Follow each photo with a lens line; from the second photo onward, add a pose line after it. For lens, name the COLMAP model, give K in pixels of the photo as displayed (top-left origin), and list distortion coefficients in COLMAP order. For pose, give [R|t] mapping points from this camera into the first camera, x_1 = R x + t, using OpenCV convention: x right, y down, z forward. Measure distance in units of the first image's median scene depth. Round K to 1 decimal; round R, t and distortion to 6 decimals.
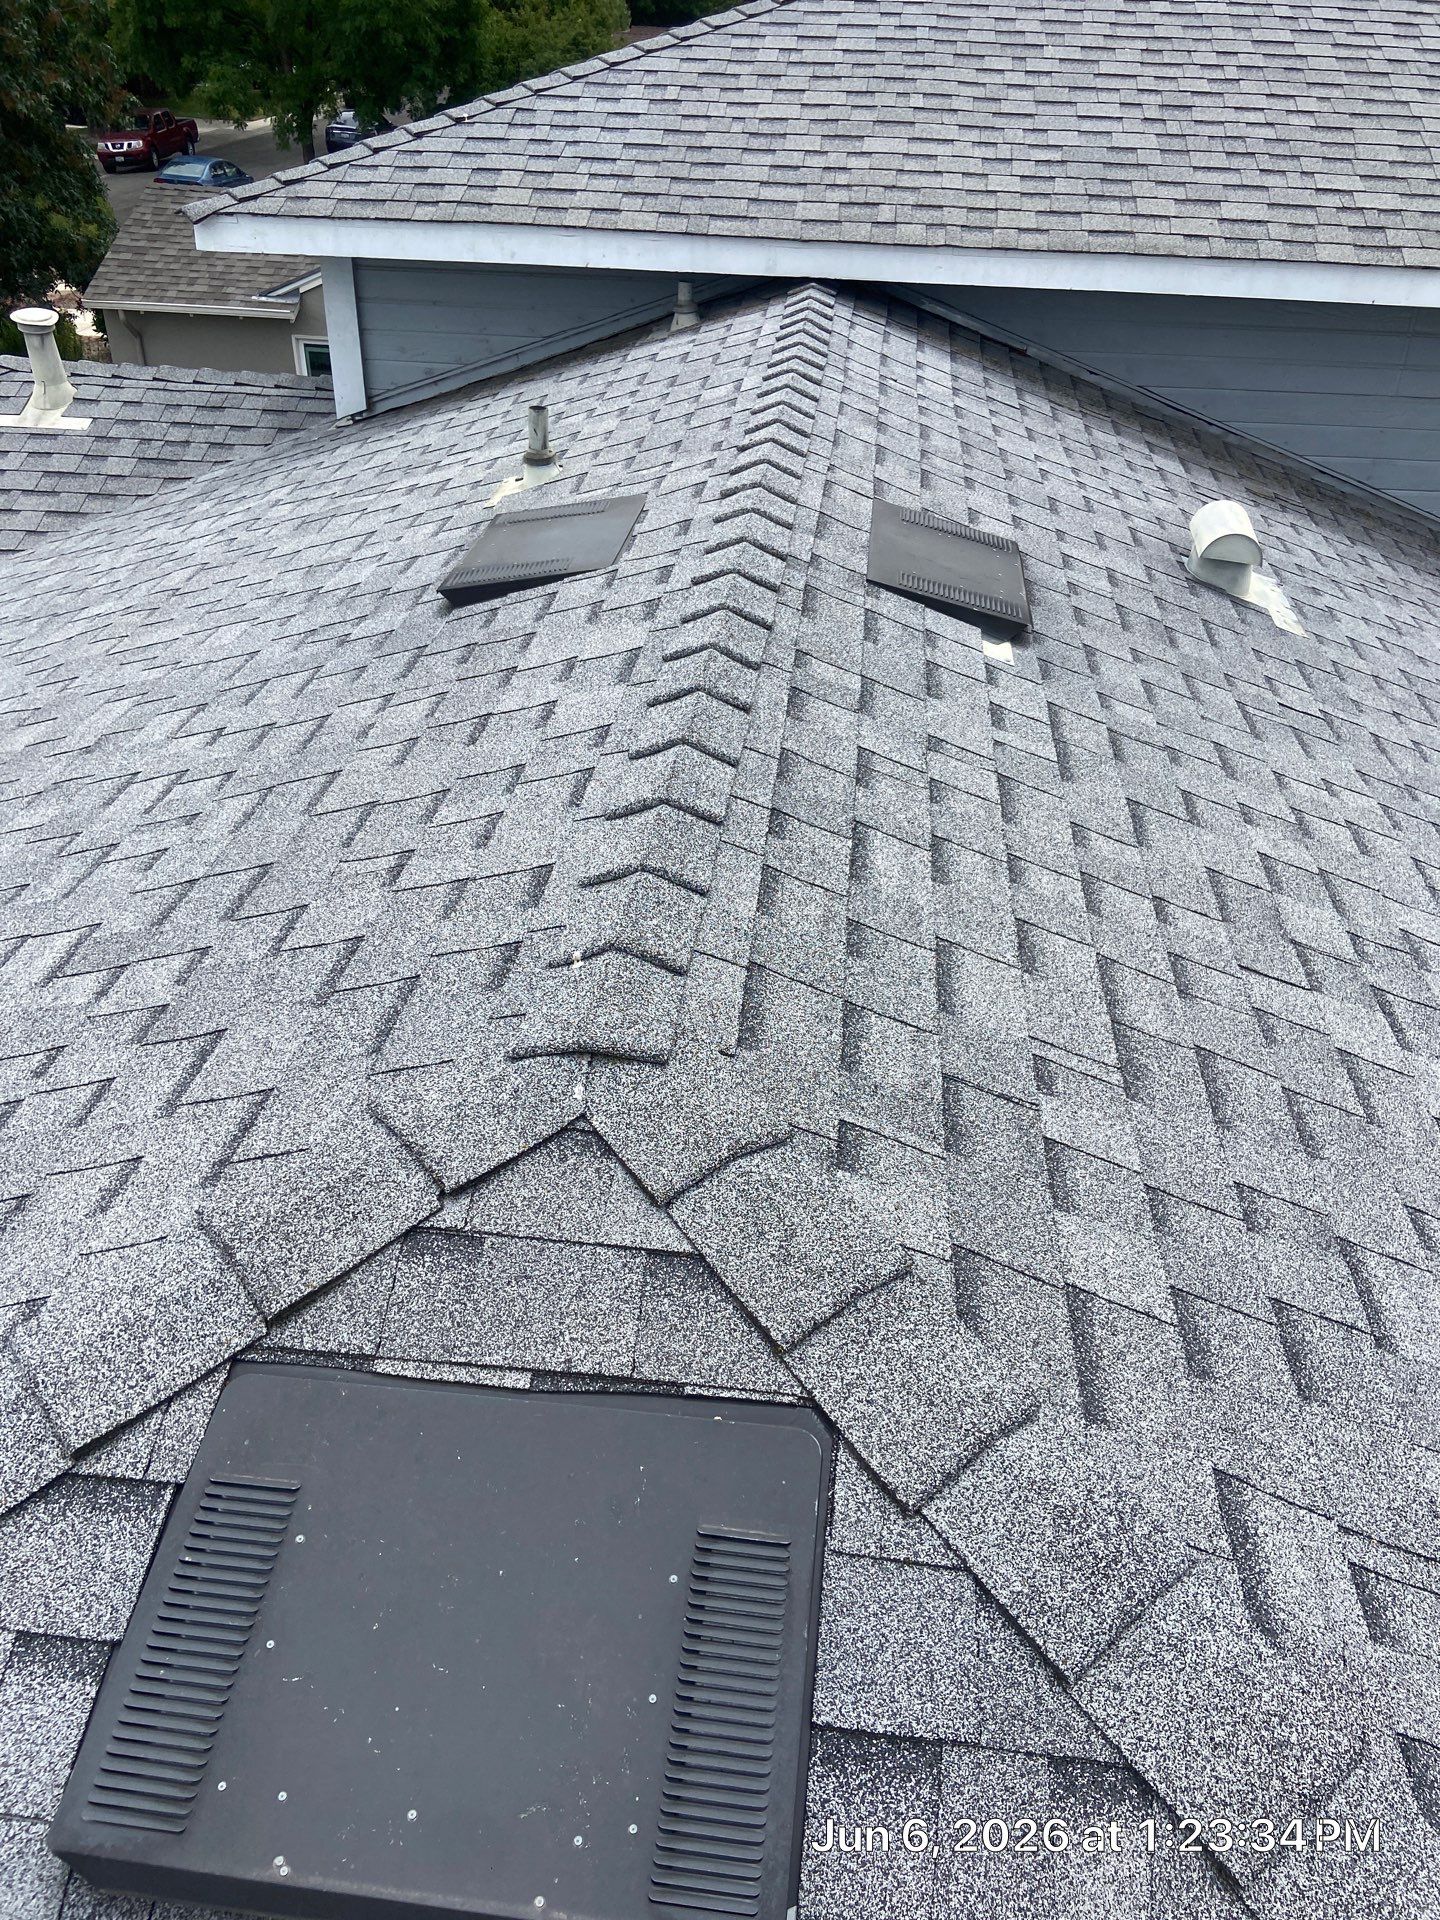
lens RADIAL K [[1440.7, 0, 729.4], [0, 1440.7, 939.3], [0, 0, 1]] dist [0.135779, -0.172980]
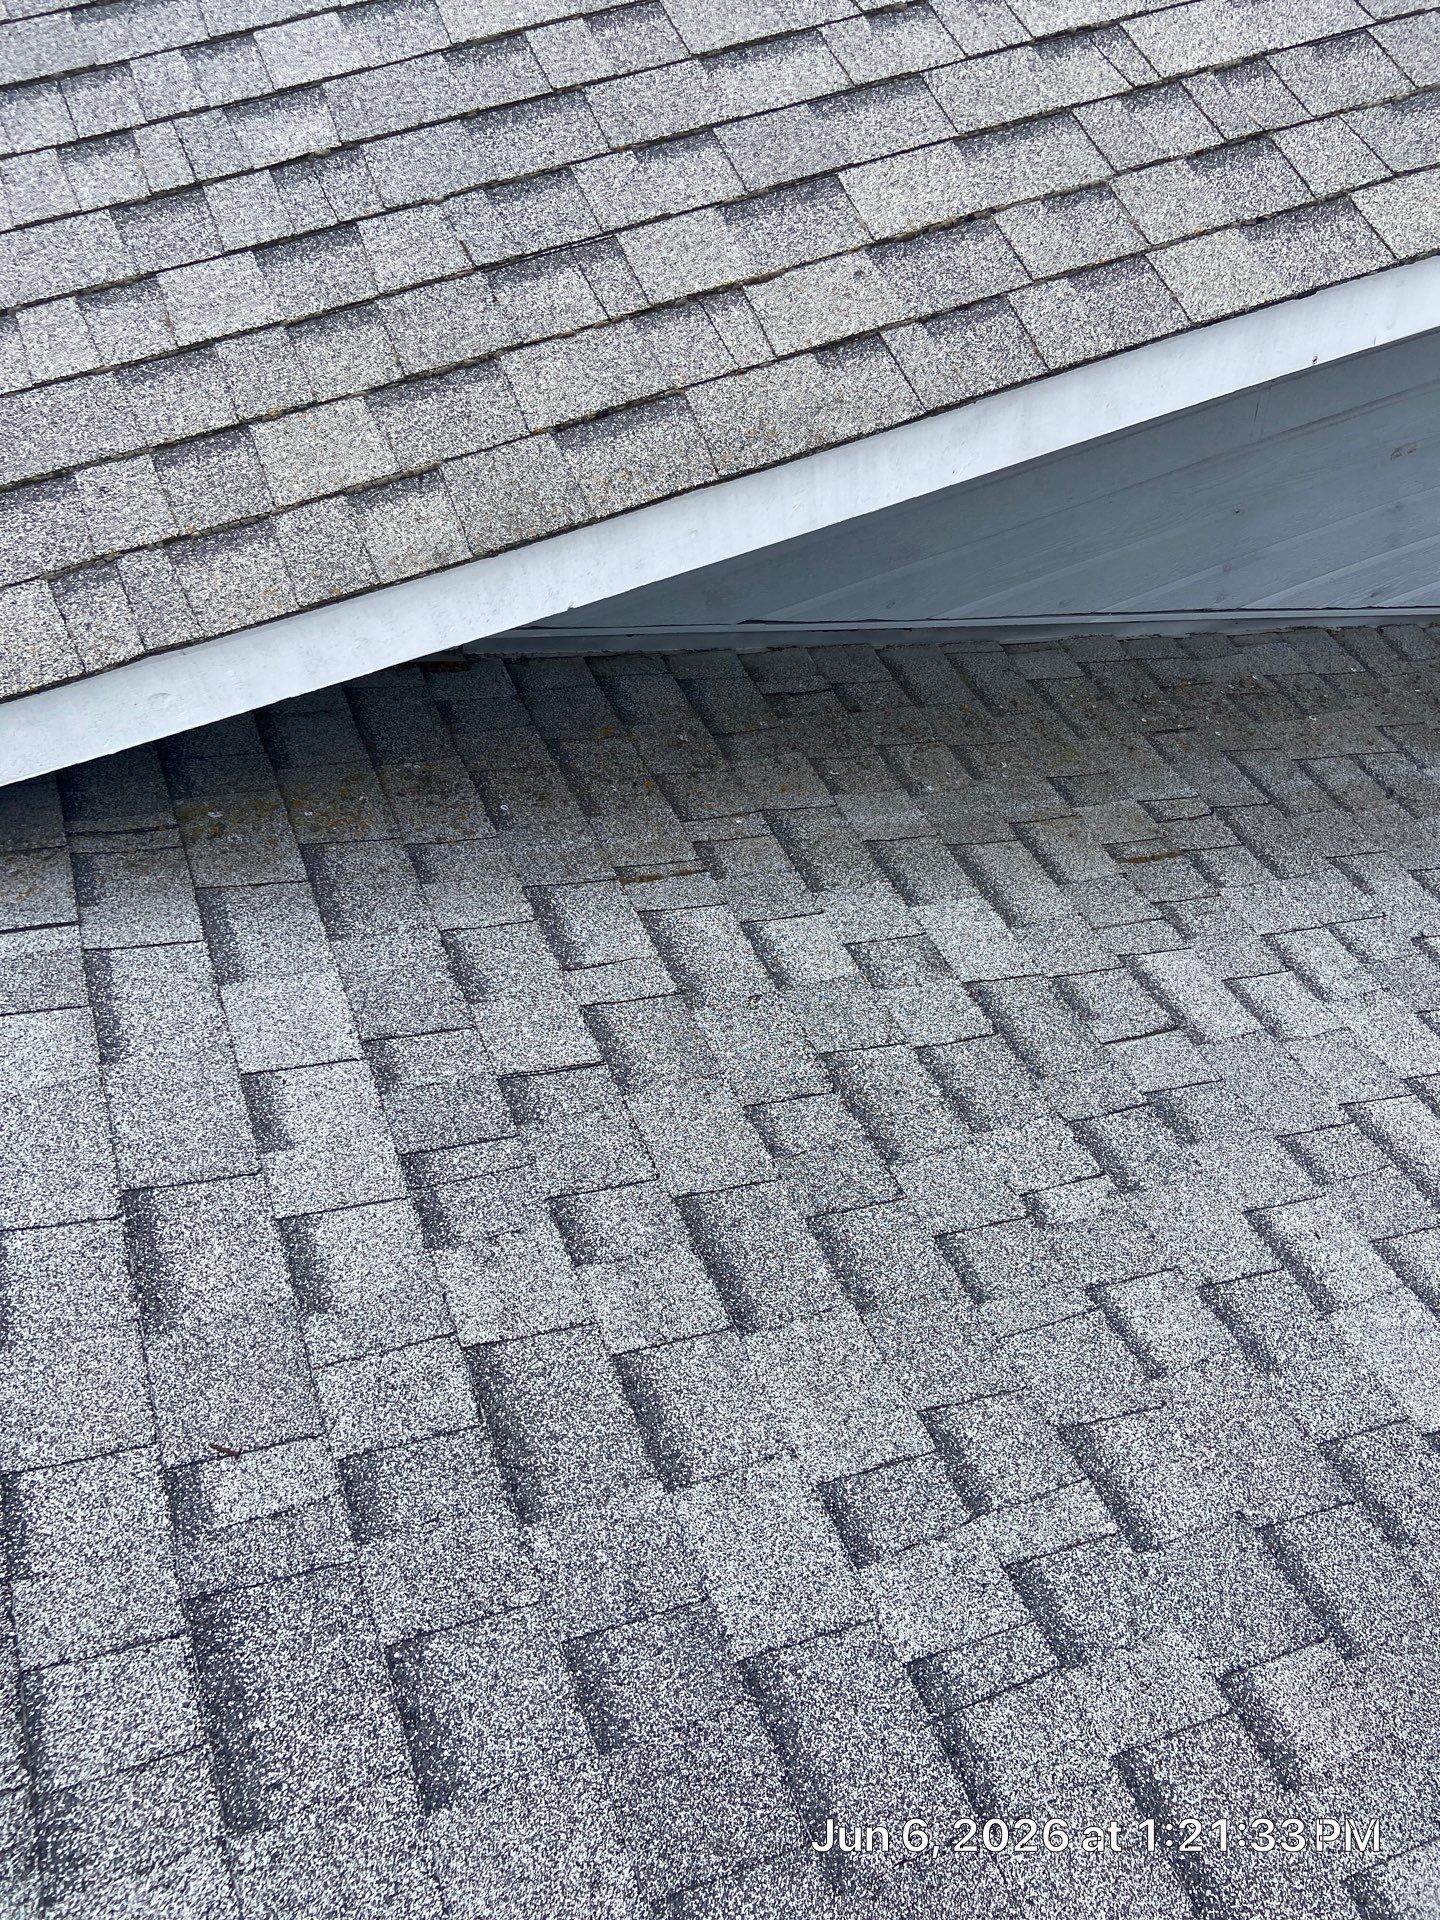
lens RADIAL K [[1440.7, 0, 729.4], [0, 1440.7, 939.3], [0, 0, 1]] dist [0.135779, -0.172980]
pose [[0.866757, -0.437351, 0.239702, 0.144593], [0.371624, 0.886899, 0.274417, -0.435474], [-0.332608, -0.148774, 0.931256, 0.644924]]
